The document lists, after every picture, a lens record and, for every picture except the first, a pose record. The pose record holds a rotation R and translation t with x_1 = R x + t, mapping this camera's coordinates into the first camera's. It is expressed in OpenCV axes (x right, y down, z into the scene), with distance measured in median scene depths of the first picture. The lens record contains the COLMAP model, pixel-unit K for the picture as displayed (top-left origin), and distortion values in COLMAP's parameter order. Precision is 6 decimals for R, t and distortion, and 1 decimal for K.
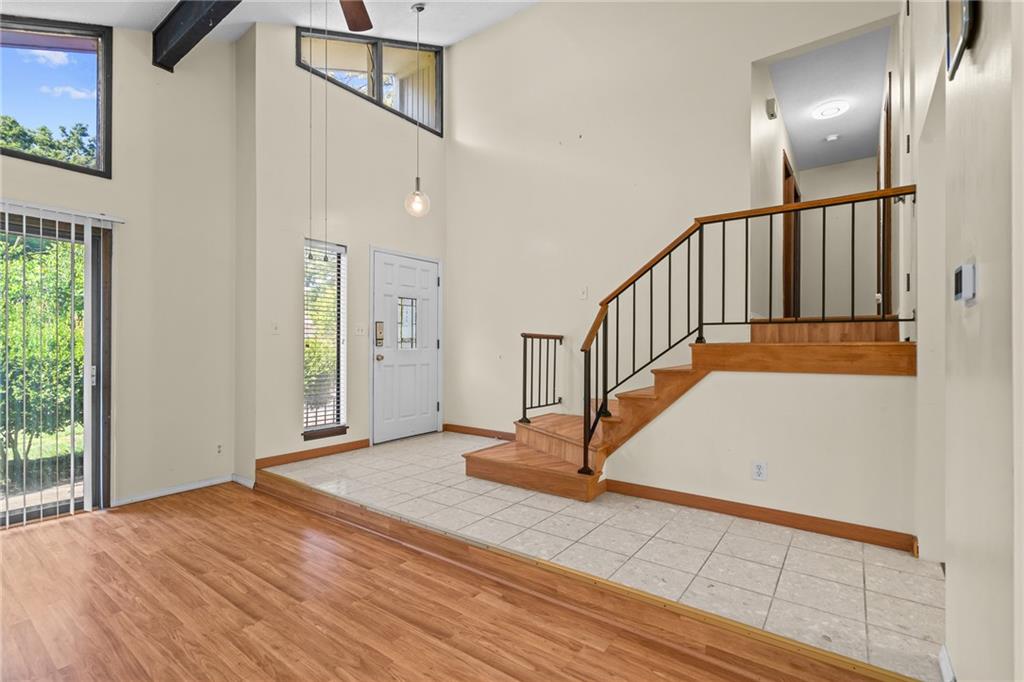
lens RADIAL K [[462.7, 0, 512.2], [0, 462.7, 345.5], [0, 0, 1]] dist [-0.002935, 0.000756]
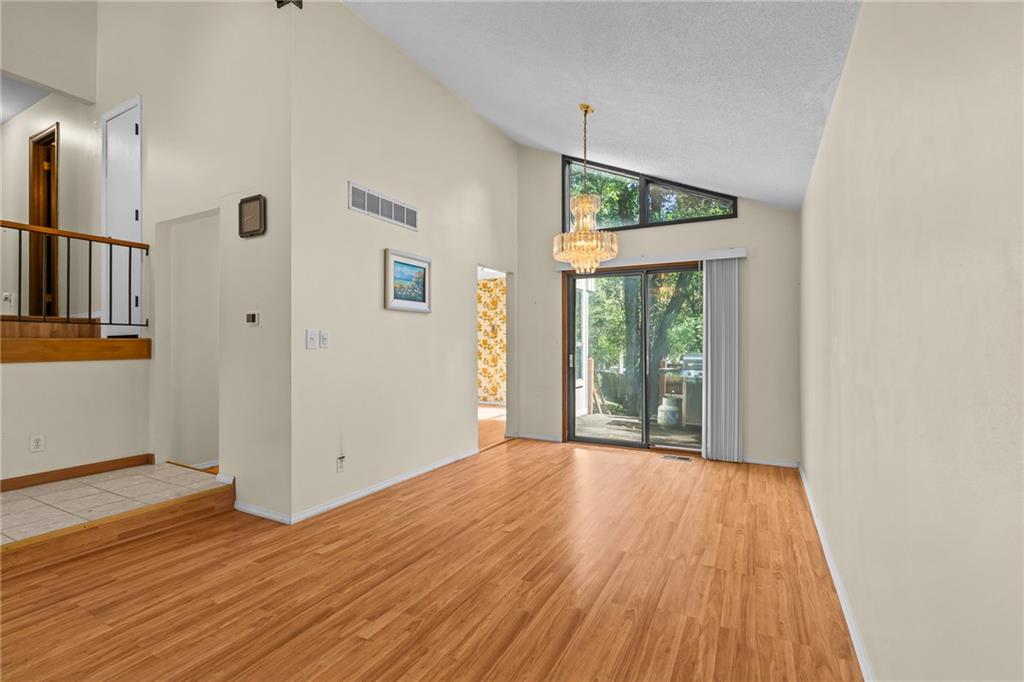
lens RADIAL K [[462.7, 0, 508.2], [0, 462.7, 341.6], [0, 0, 1]] dist [-0.002935, 0.000756]
pose [[-0.148242, 0.002968, 0.988947, -0.777205], [-0.004362, 0.999984, -0.003654, 0.002837], [-0.988942, -0.004856, -0.148226, -0.032670]]
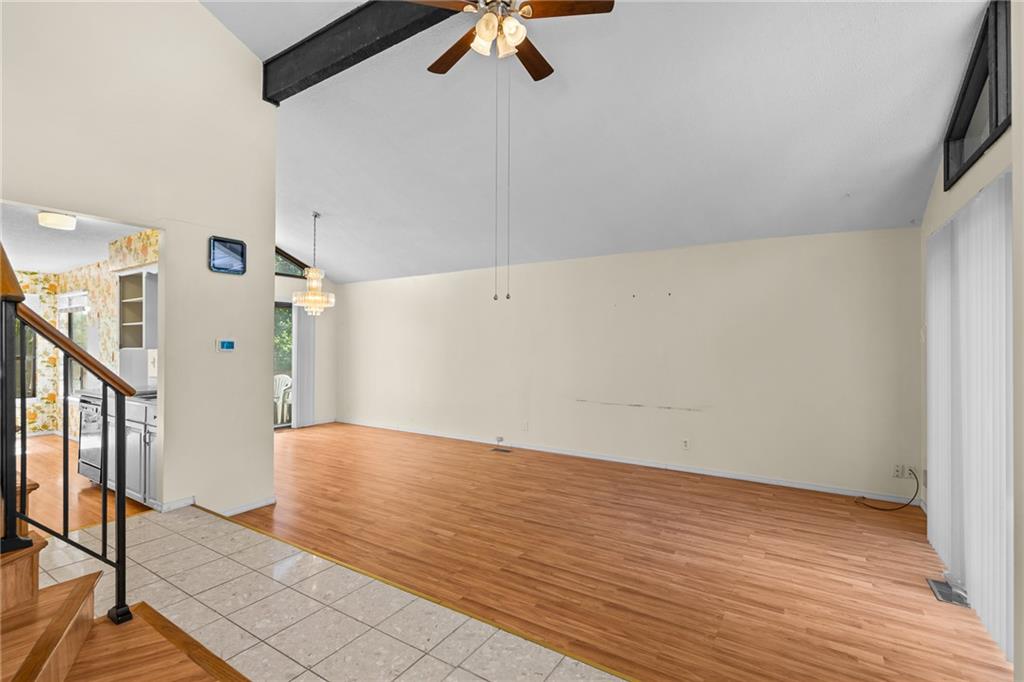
lens RADIAL K [[462.7, 0, 506.6], [0, 462.7, 340.4], [0, 0, 1]] dist [-0.002935, 0.000756]
pose [[-0.998068, -0.004408, -0.061973, -0.281748], [-0.003511, 0.999888, -0.014570, -0.050953], [0.062030, -0.014325, -0.997971, 1.688302]]
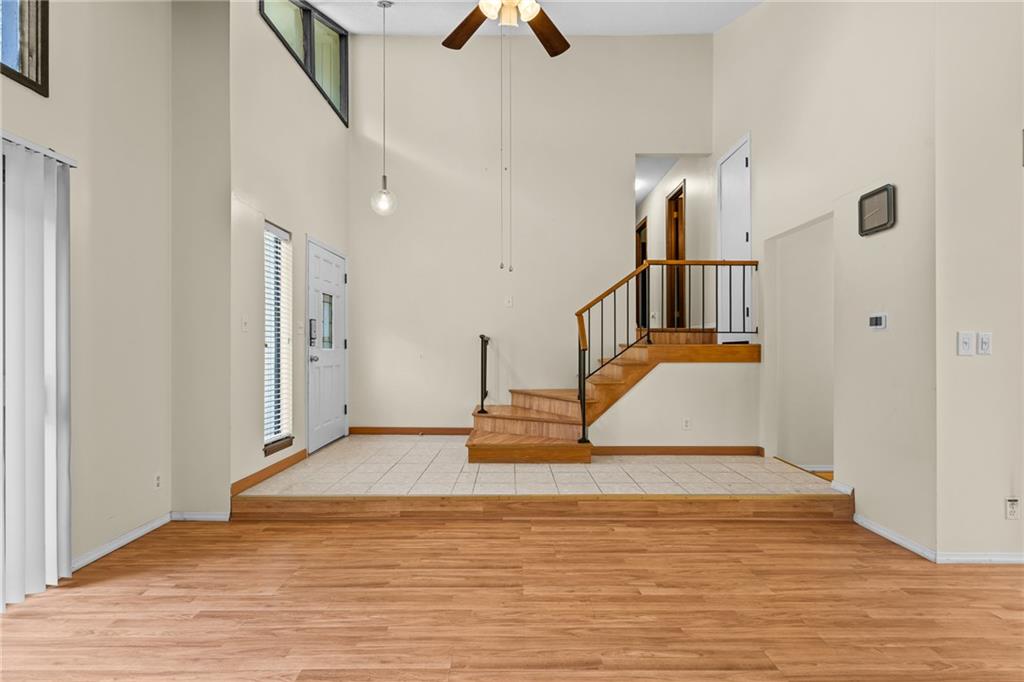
lens RADIAL K [[462.7, 0, 506.6], [0, 462.7, 346.1], [0, 0, 1]] dist [-0.002935, 0.000756]
pose [[0.805771, 0.001980, 0.592224, -0.852840], [-0.001984, 0.999998, -0.000644, 0.002479], [-0.592224, -0.000656, 0.805773, 0.069948]]
